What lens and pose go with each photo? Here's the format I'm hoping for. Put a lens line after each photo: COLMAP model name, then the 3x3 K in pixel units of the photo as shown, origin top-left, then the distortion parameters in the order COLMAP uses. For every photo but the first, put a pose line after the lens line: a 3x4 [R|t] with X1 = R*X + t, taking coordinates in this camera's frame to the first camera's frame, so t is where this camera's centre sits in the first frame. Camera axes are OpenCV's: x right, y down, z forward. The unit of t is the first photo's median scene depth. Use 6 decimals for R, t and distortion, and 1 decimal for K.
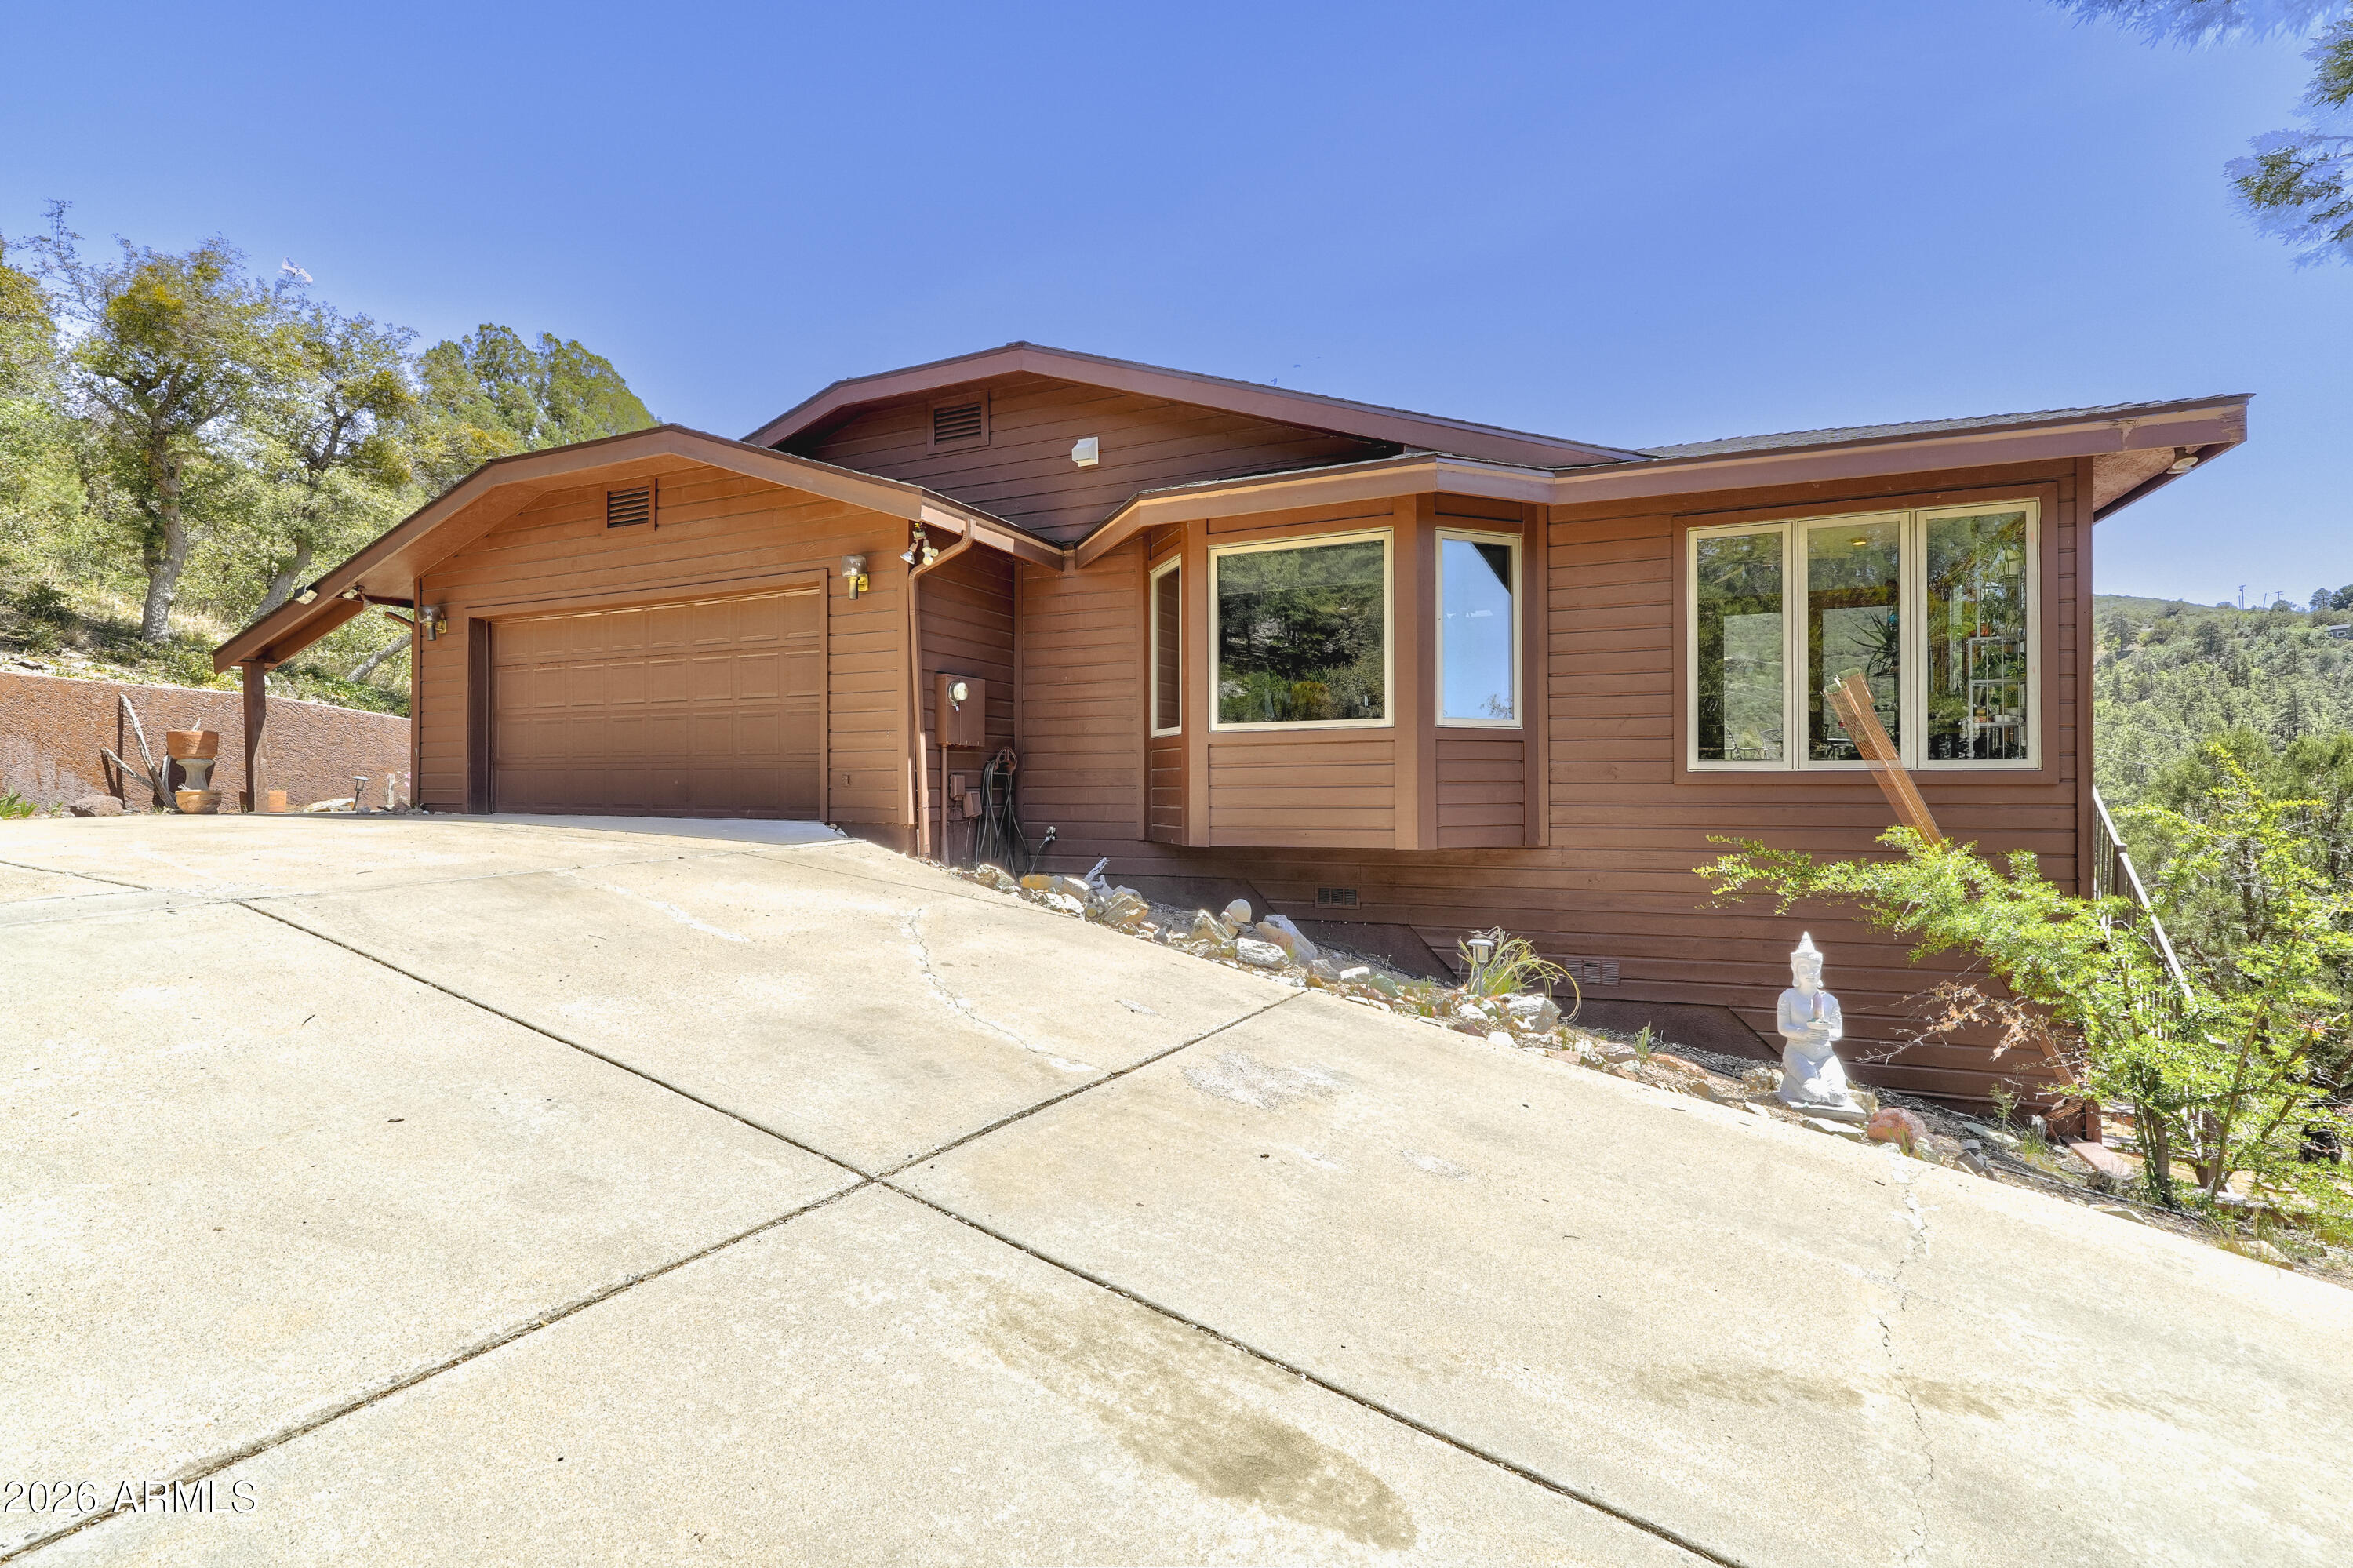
lens RADIAL K [[1028.4, 0, 1176.5], [0, 1028.4, 784.0], [0, 0, 1]] dist [-0.002953, -0.000199]
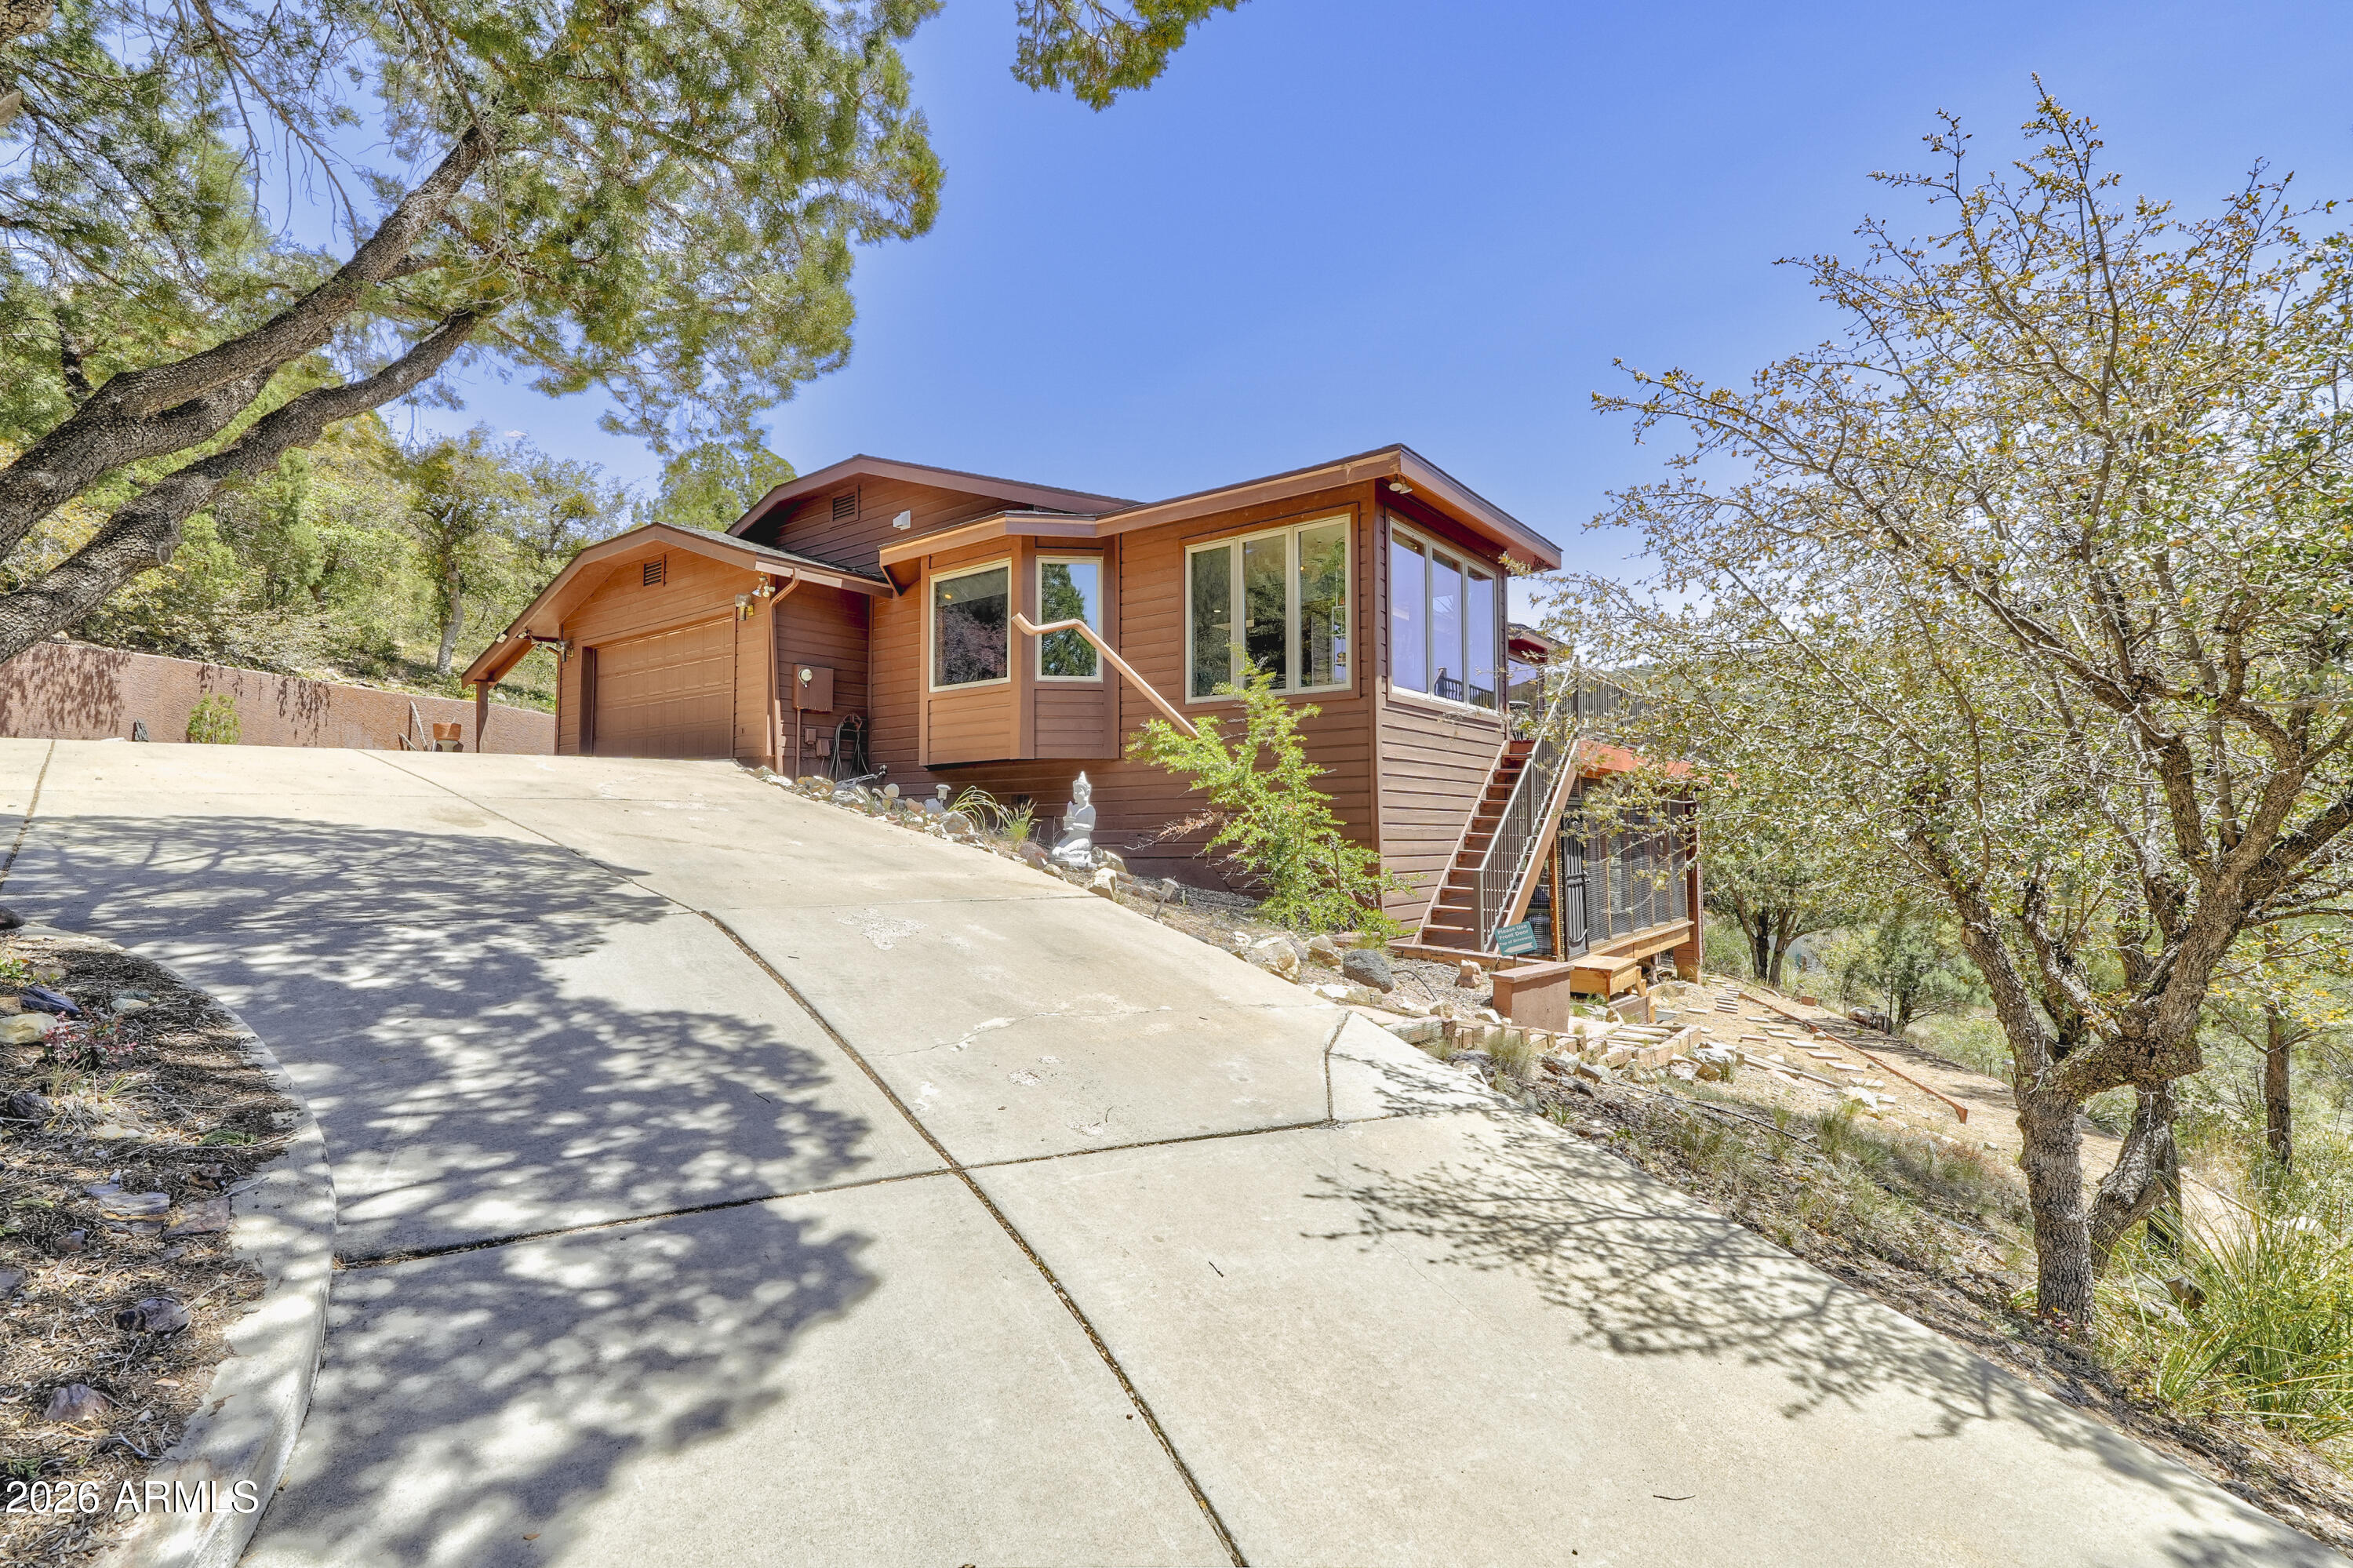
lens RADIAL K [[1083.1, 0, 1176.5], [0, 1083.1, 784.0], [0, 0, 1]] dist [0.000164, 0.000045]
pose [[0.967730, -0.008857, -0.251832, 0.739371], [-0.003620, 0.998790, -0.049037, 0.153810], [0.251961, 0.048367, 0.966528, -0.458788]]
